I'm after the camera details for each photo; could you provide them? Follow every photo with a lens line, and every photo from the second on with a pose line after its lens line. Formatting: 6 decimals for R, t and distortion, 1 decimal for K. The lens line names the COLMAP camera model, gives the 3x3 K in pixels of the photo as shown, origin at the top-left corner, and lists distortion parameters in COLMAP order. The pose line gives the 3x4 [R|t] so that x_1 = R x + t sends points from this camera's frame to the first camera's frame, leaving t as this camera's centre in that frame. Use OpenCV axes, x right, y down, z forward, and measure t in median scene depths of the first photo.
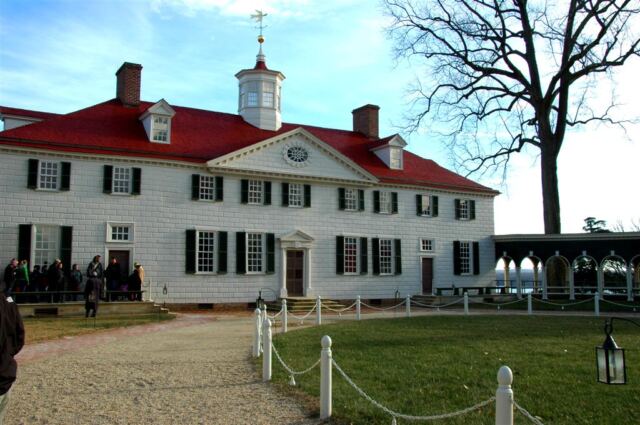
lens RADIAL K [[603.2, 0, 319.5], [0, 603.2, 207.5], [0, 0, 1]] dist [-0.047032, 0.000000]
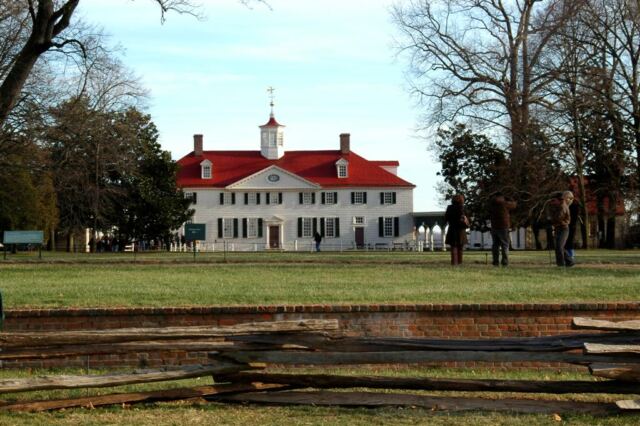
lens RADIAL K [[1958.0, 0, 320.2], [0, 1958.0, 213.7], [0, 0, 1]] dist [0.189767, 0.000000]
pose [[0.894604, -0.024917, -0.446164, 2.703123], [0.062241, 0.995660, 0.069194, -0.369795], [0.442504, -0.089671, 0.892272, -4.271137]]
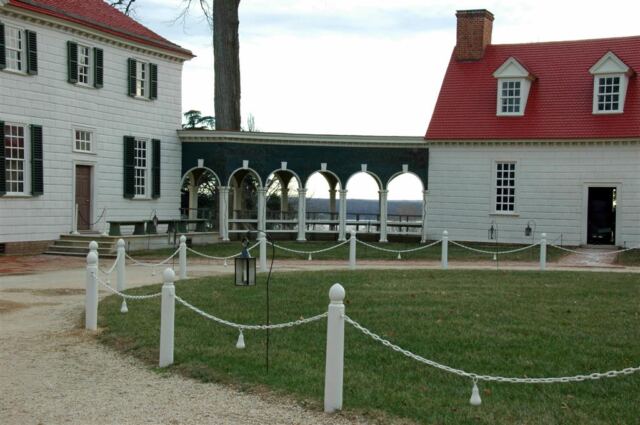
lens RADIAL K [[1009.0, 0, 320.6], [0, 1009.0, 214.0], [0, 0, 1]] dist [0.258927, 0.000000]
pose [[0.817325, 0.006181, 0.576144, -0.173793], [-0.079632, 0.991558, 0.102329, 0.017981], [-0.570647, -0.129516, 0.810917, 0.146011]]
